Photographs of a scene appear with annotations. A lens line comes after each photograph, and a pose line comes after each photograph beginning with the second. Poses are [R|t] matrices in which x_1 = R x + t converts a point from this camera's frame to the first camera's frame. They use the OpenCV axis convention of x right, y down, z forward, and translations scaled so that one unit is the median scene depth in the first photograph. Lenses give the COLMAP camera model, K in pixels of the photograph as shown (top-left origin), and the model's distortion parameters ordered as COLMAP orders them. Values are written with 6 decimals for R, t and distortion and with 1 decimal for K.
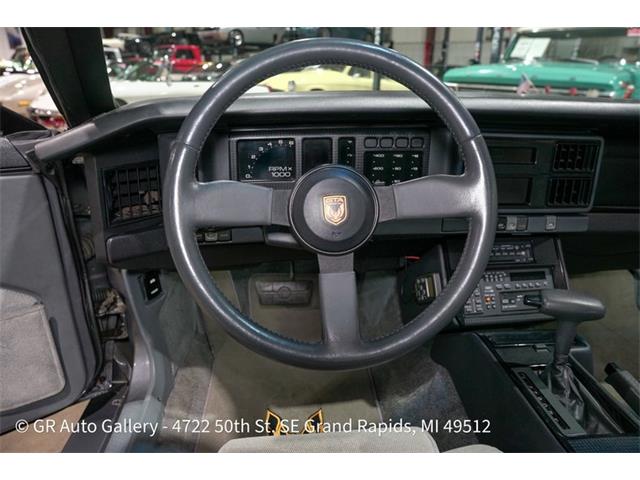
lens RADIAL K [[437.9, 0, 319.1], [0, 437.9, 235.4], [0, 0, 1]] dist [-0.137954, 0.107743]
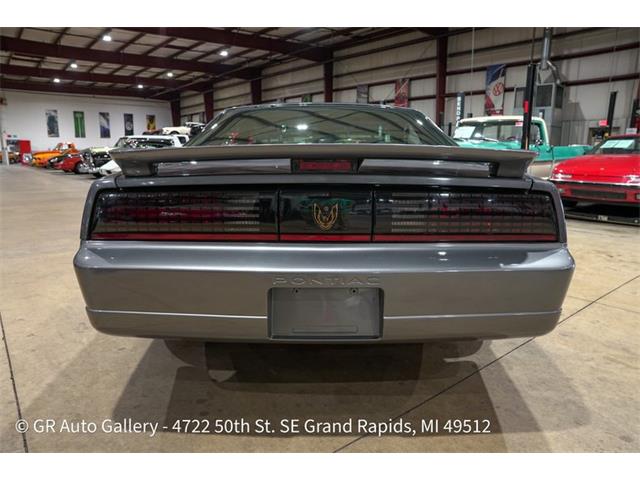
lens RADIAL K [[437.9, 0, 322.0], [0, 437.9, 239.1], [0, 0, 1]] dist [-0.137954, 0.107743]
pose [[0.995466, -0.002957, -0.095077, 0.121881], [-0.012604, 0.986604, -0.162645, 0.216357], [0.094284, 0.163105, 0.982093, -0.563465]]
